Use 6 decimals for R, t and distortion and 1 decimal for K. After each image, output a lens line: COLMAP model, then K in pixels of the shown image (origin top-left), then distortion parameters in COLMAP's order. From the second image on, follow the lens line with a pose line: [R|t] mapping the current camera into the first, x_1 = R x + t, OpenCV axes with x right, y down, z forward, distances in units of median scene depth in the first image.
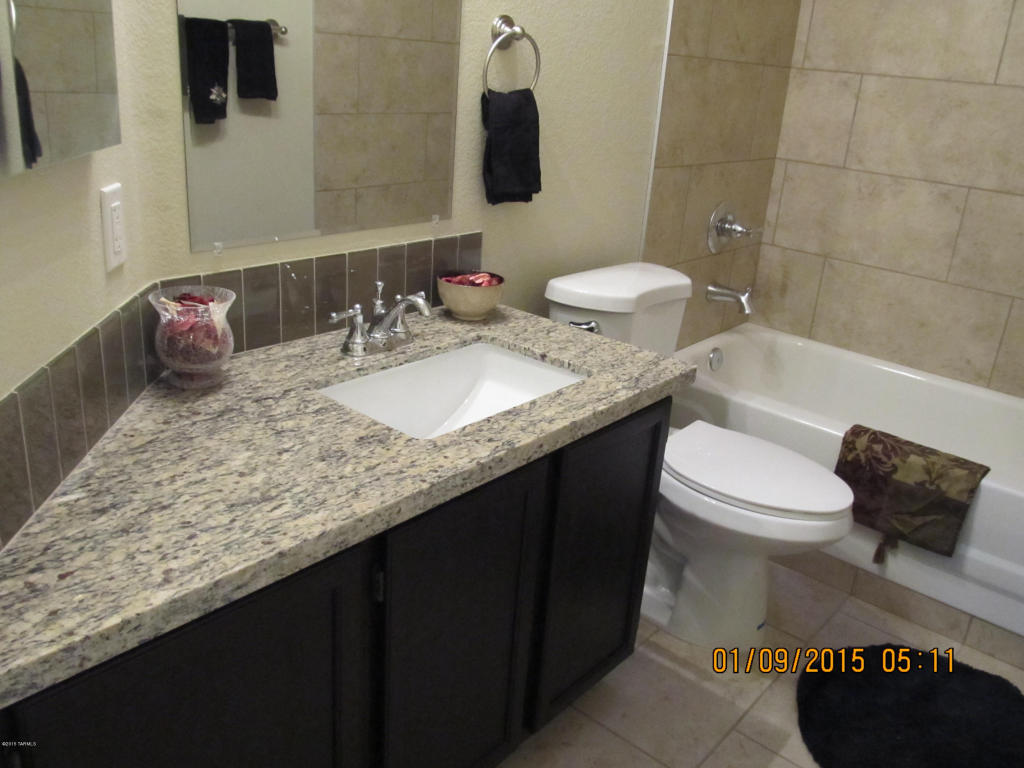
lens RADIAL K [[844.9, 0, 512.0], [0, 844.9, 384.0], [0, 0, 1]] dist [-0.068083, 0.040823]
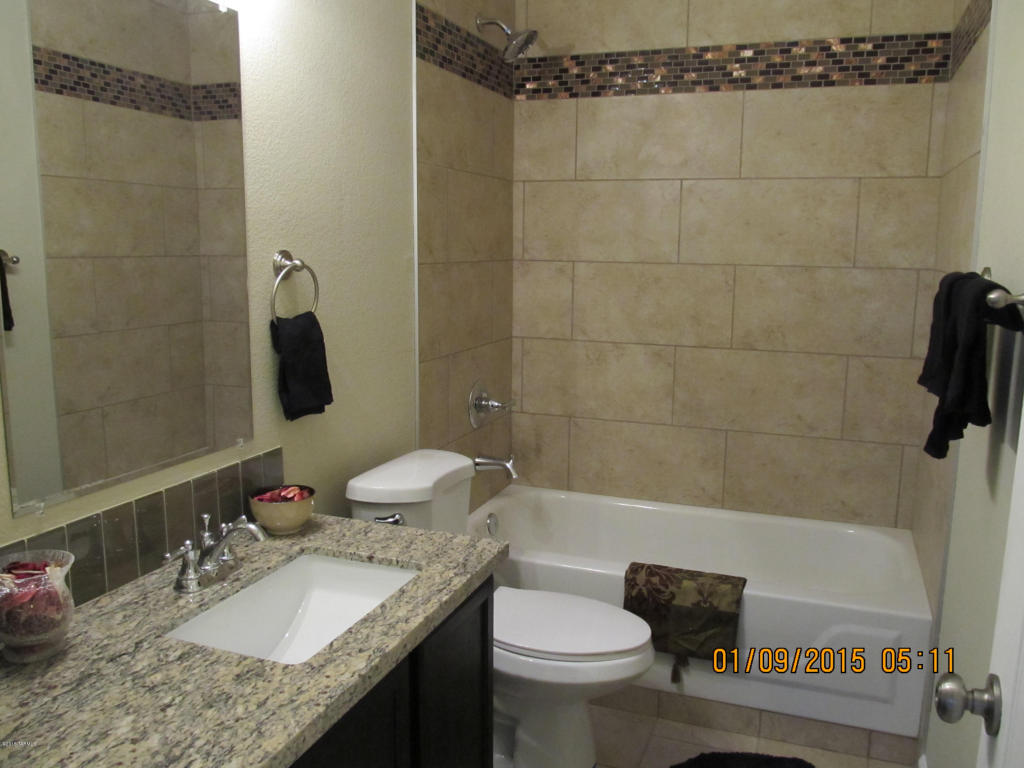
lens RADIAL K [[844.9, 0, 512.0], [0, 844.9, 384.0], [0, 0, 1]] dist [-0.068083, 0.040823]
pose [[0.937534, -0.117954, 0.327286, -0.103328], [0.178809, 0.970374, -0.162487, -0.036734], [-0.298424, 0.210859, 0.930850, -0.075132]]
